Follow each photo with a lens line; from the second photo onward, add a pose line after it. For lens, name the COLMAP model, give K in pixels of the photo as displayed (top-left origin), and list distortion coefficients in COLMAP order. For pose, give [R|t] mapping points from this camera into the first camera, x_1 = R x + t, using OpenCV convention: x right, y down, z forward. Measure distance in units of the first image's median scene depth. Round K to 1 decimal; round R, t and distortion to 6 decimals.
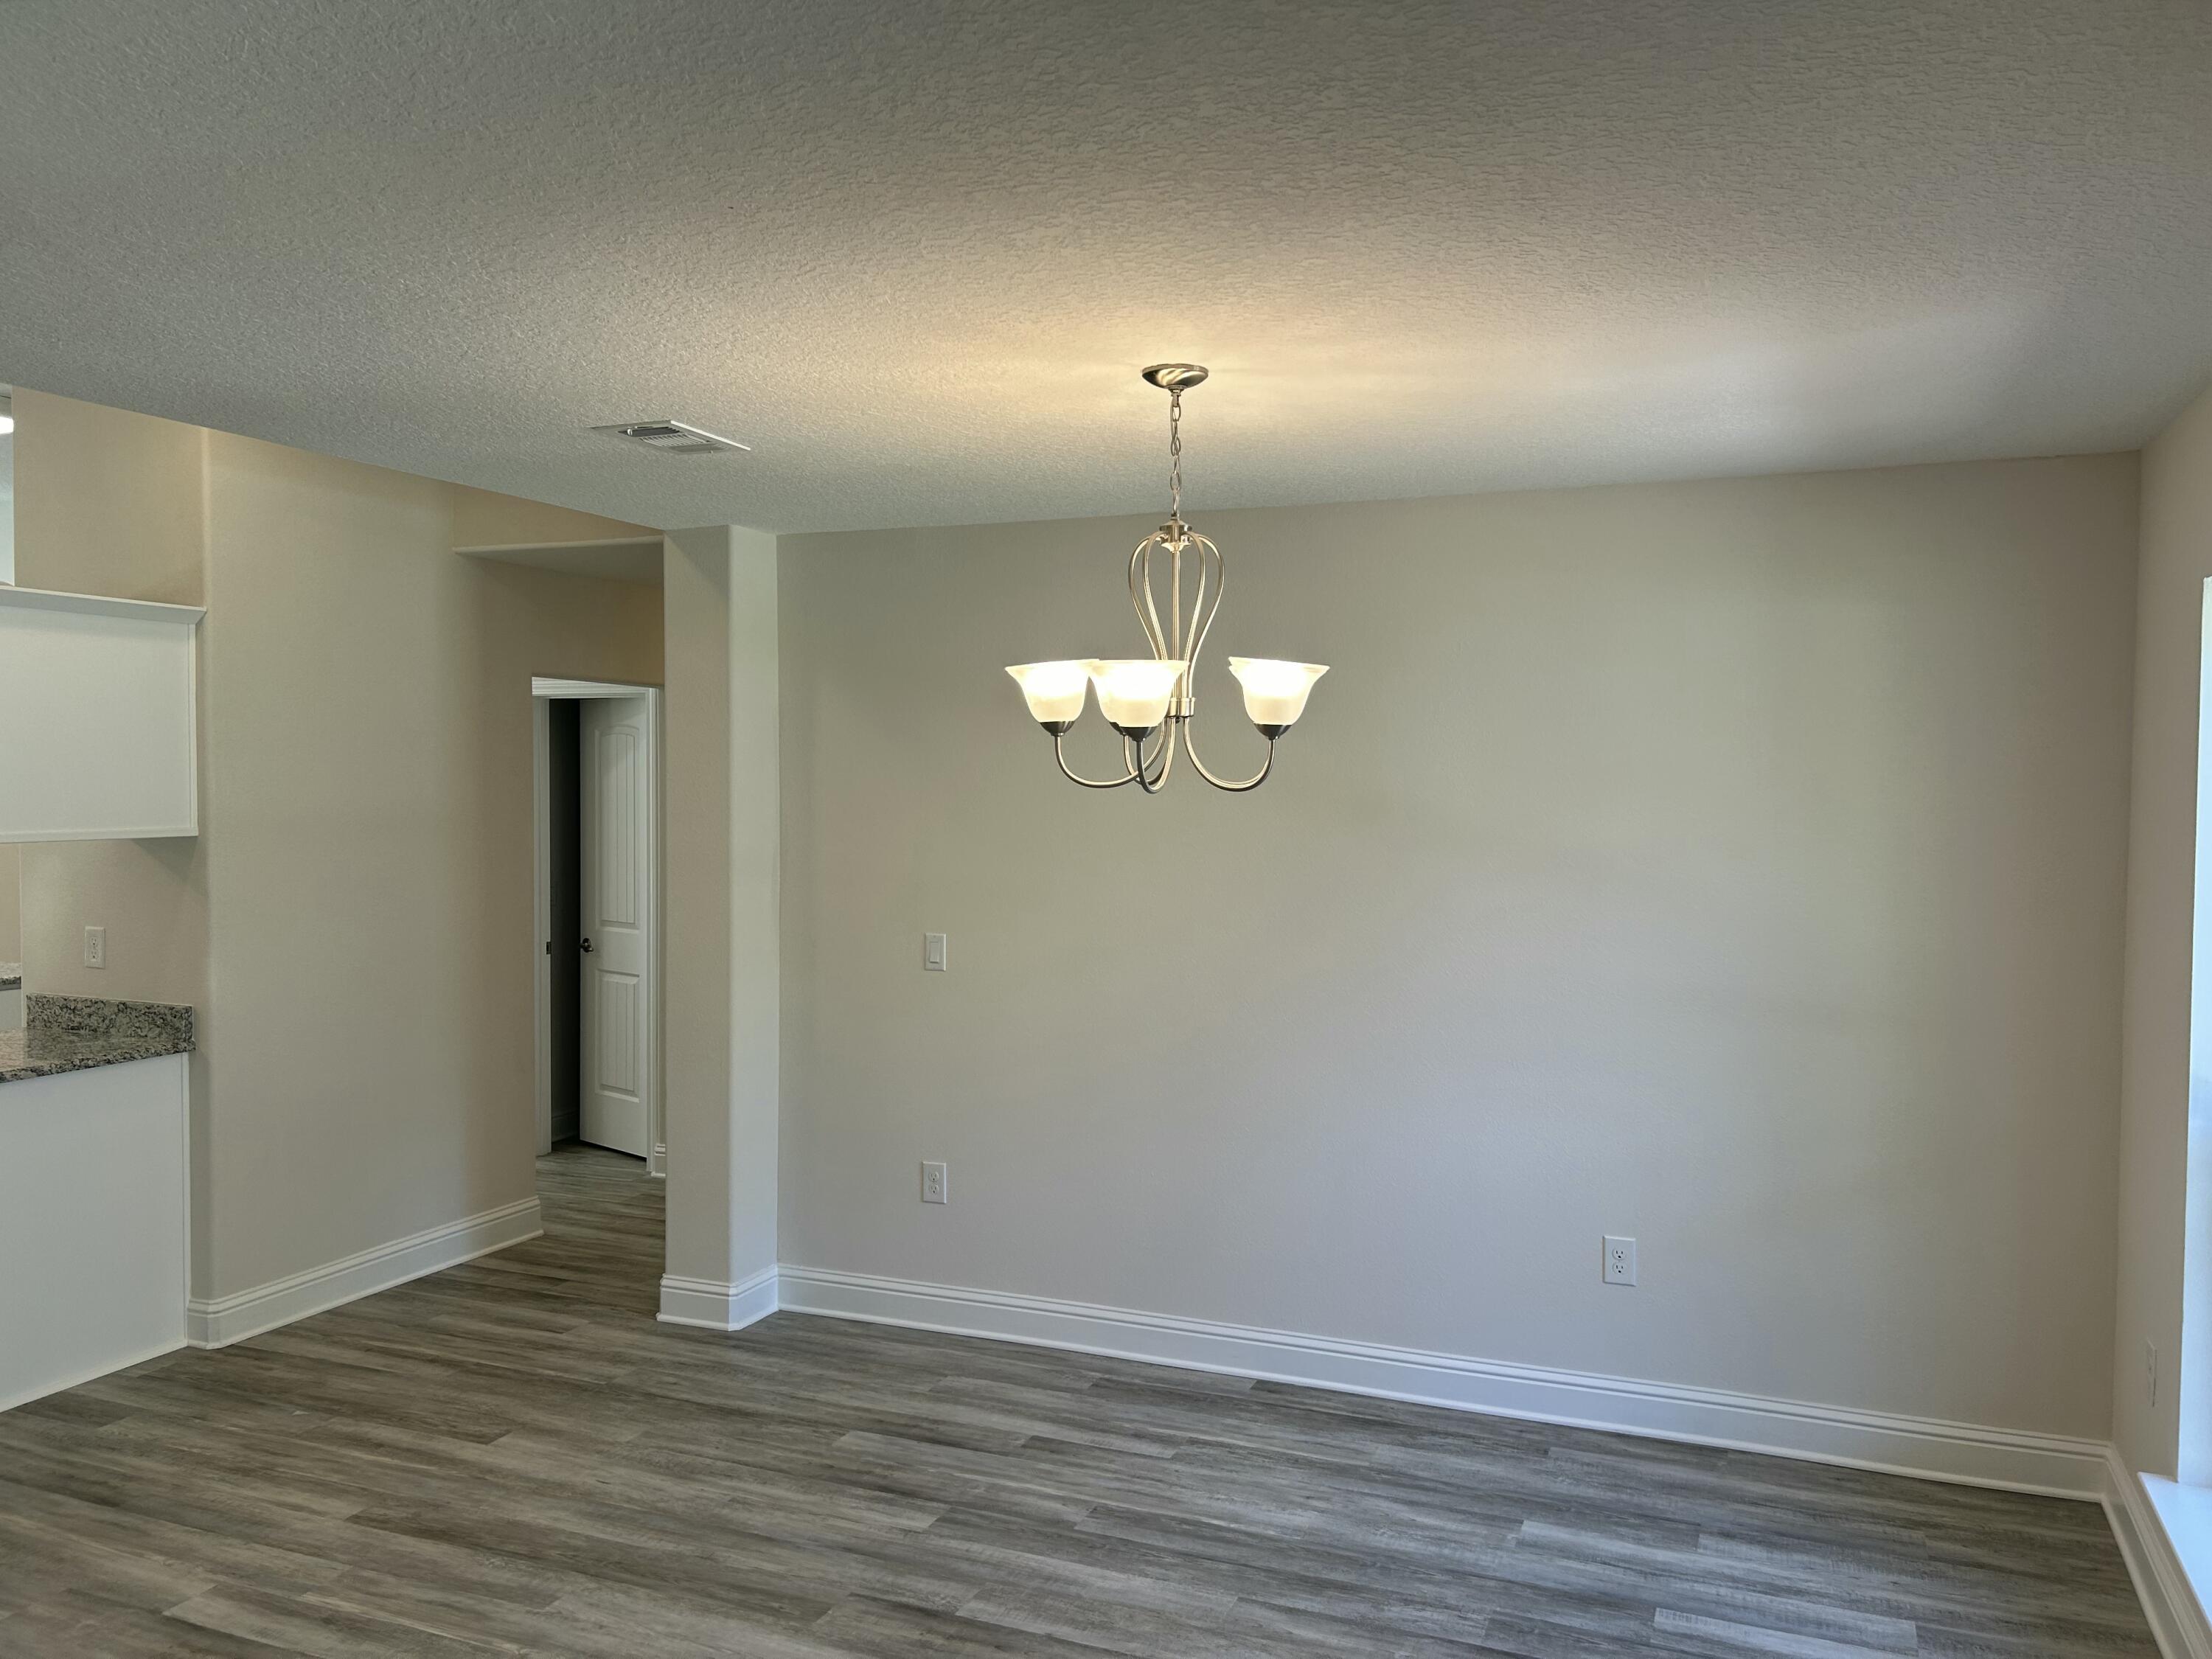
lens RADIAL K [[1678.1, 0, 1120.7], [0, 1678.1, 843.2], [0, 0, 1]] dist [0.049518, -0.051187]
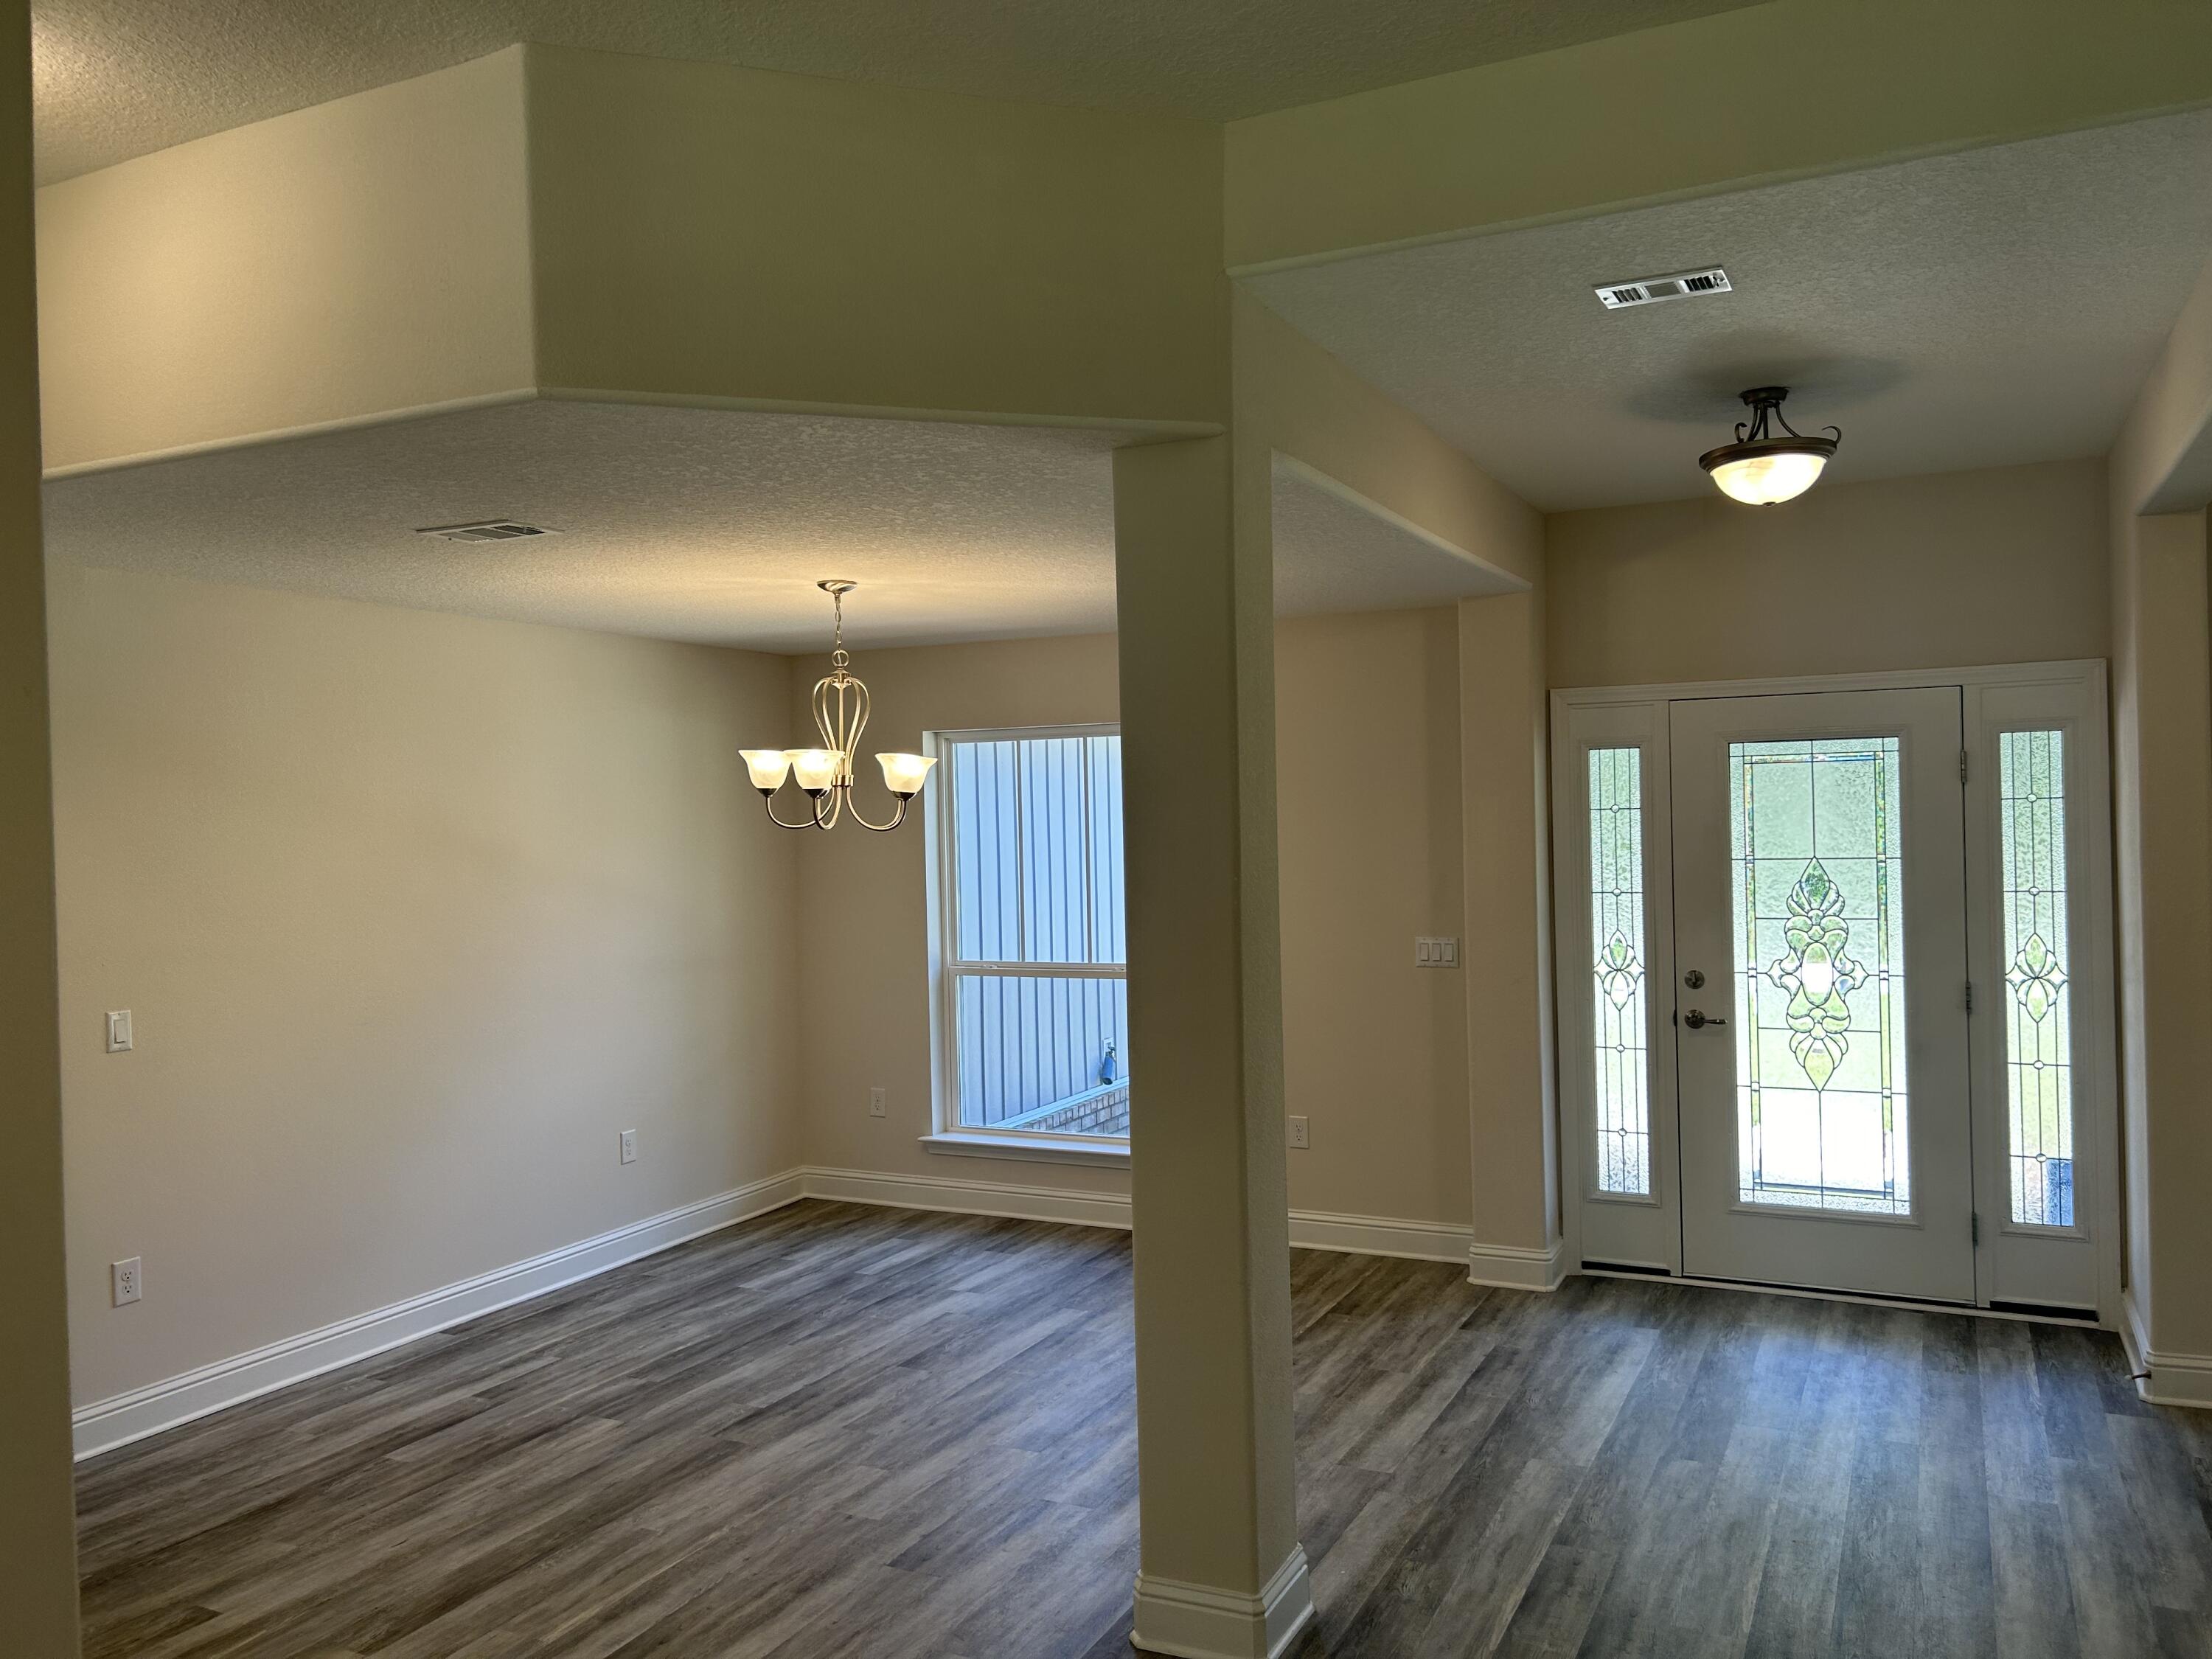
lens RADIAL K [[1678.1, 0, 1104.5], [0, 1678.1, 818.2], [0, 0, 1]] dist [0.049518, -0.051187]
pose [[0.067808, -0.007949, 0.997667, -1.358446], [0.065343, 0.997857, 0.003510, -0.026379], [-0.995556, 0.064952, 0.068183, 0.525311]]
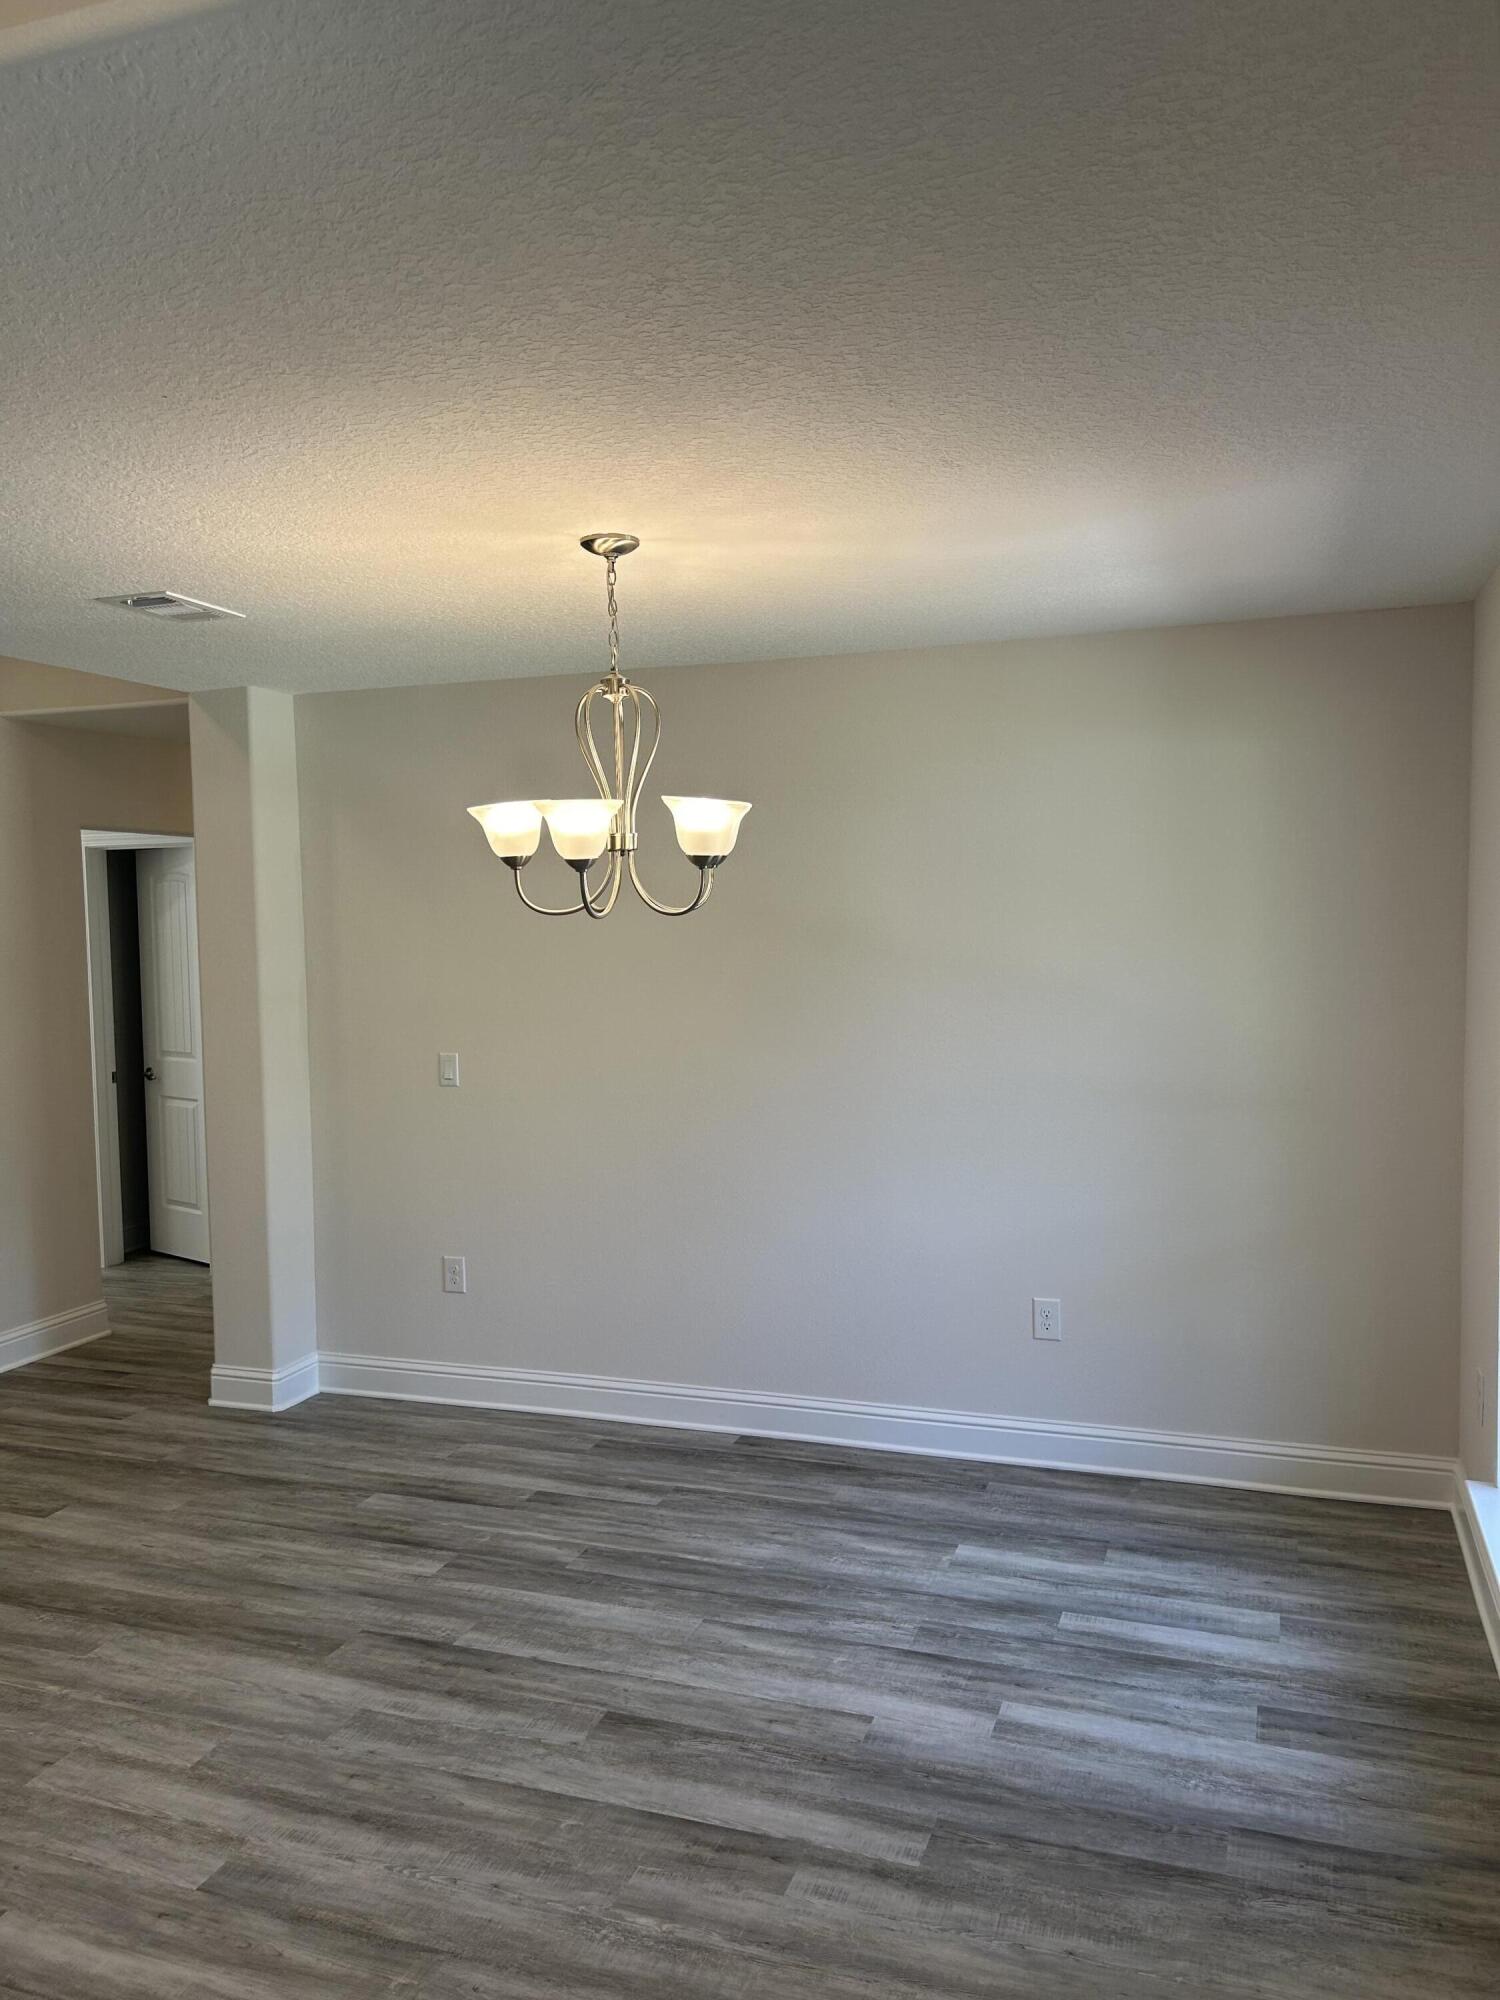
lens RADIAL K [[1517.2, 0, 741.0], [0, 1517.2, 1016.8], [0, 0, 1]] dist [0.049518, -0.051187]
pose [[0.998824, -0.025537, 0.041224, 0.057893], [0.024367, 0.999292, 0.028653, 0.007995], [-0.041927, -0.027614, 0.998739, -0.022291]]
